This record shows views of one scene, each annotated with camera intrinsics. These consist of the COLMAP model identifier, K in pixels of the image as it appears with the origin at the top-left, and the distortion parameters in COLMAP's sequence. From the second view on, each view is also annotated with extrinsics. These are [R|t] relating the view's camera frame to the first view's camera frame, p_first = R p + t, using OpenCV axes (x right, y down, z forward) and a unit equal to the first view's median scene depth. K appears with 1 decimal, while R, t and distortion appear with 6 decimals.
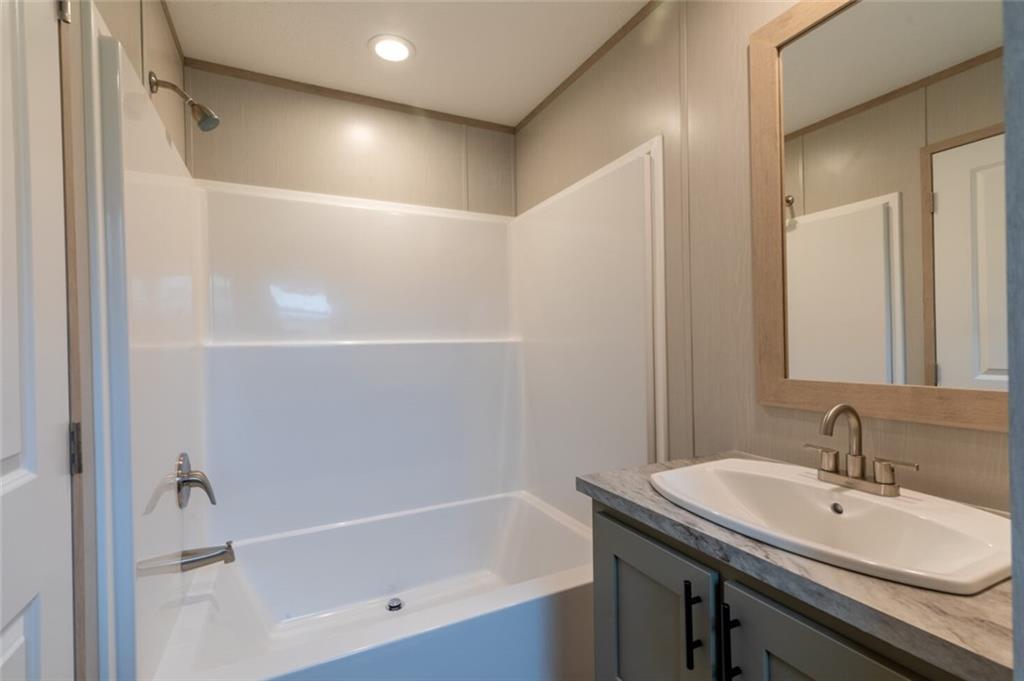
lens RADIAL K [[464.2, 0, 516.3], [0, 464.2, 349.1], [0, 0, 1]] dist [0.006727, -0.001714]
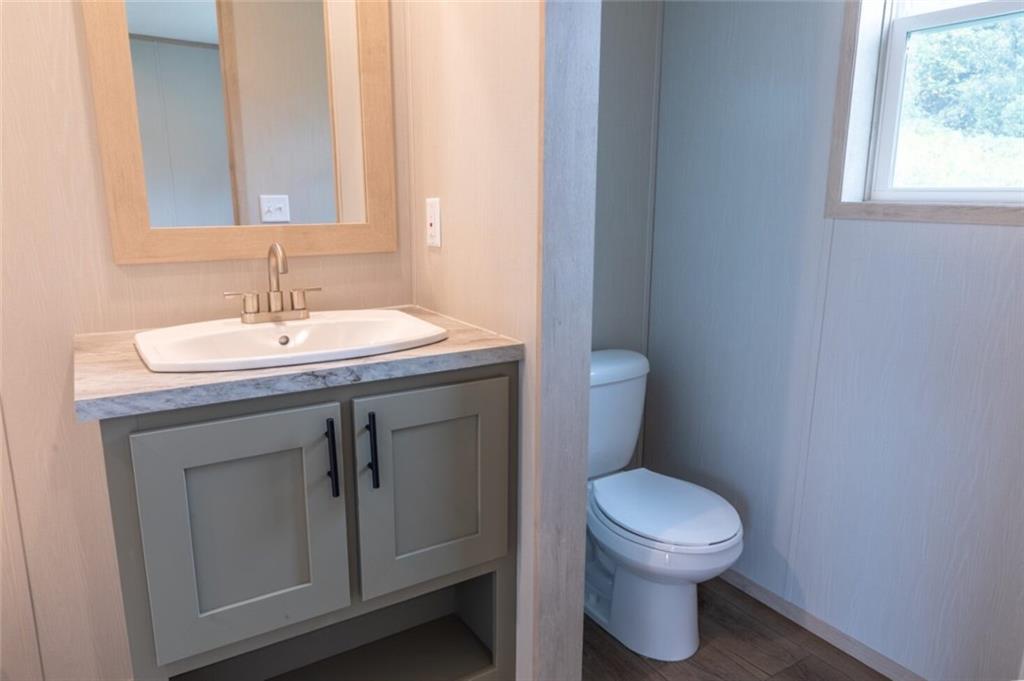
lens RADIAL K [[701.3, 0, 520.1], [0, 701.3, 341.4], [0, 0, 1]] dist [0.004449, 0.001337]
pose [[-0.100666, -0.196898, 0.975242, -1.141184], [-0.005139, 0.980311, 0.197391, 0.015721], [-0.994907, 0.014859, -0.099696, 0.701421]]
